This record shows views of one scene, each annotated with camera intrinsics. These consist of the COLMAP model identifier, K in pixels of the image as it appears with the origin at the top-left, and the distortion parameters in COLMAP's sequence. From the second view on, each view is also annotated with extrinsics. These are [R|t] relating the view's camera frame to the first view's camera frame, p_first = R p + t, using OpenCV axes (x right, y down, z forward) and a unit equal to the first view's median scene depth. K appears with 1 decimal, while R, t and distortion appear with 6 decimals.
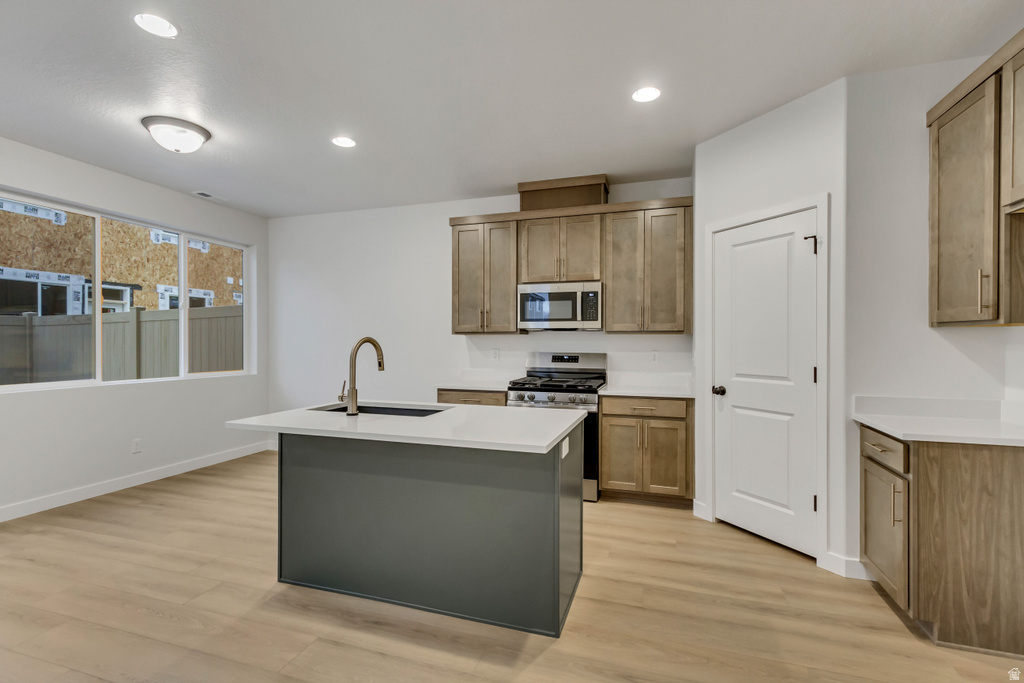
lens RADIAL K [[476.1, 0, 512.0], [0, 476.1, 341.5], [0, 0, 1]] dist [0.003549, 0.000419]
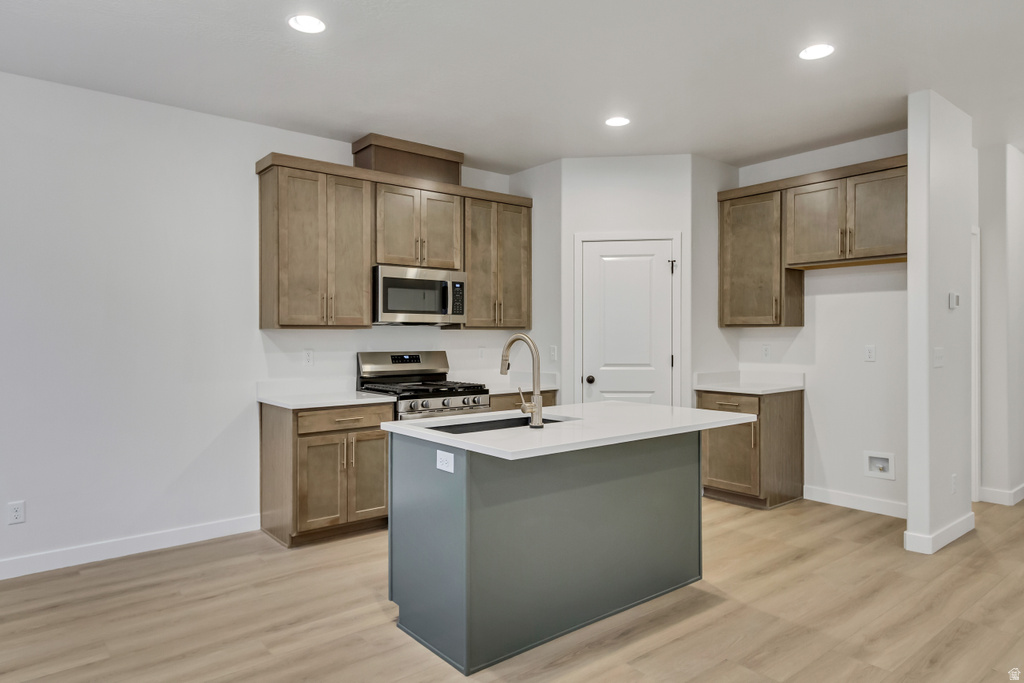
lens RADIAL K [[643.6, 0, 513.8], [0, 643.6, 335.0], [0, 0, 1]] dist [0.006503, 0.000815]
pose [[0.530313, -0.001091, 0.847801, -0.812452], [0.005295, 0.999984, -0.002025, -0.002360], [-0.847786, 0.005563, 0.530310, 0.273953]]
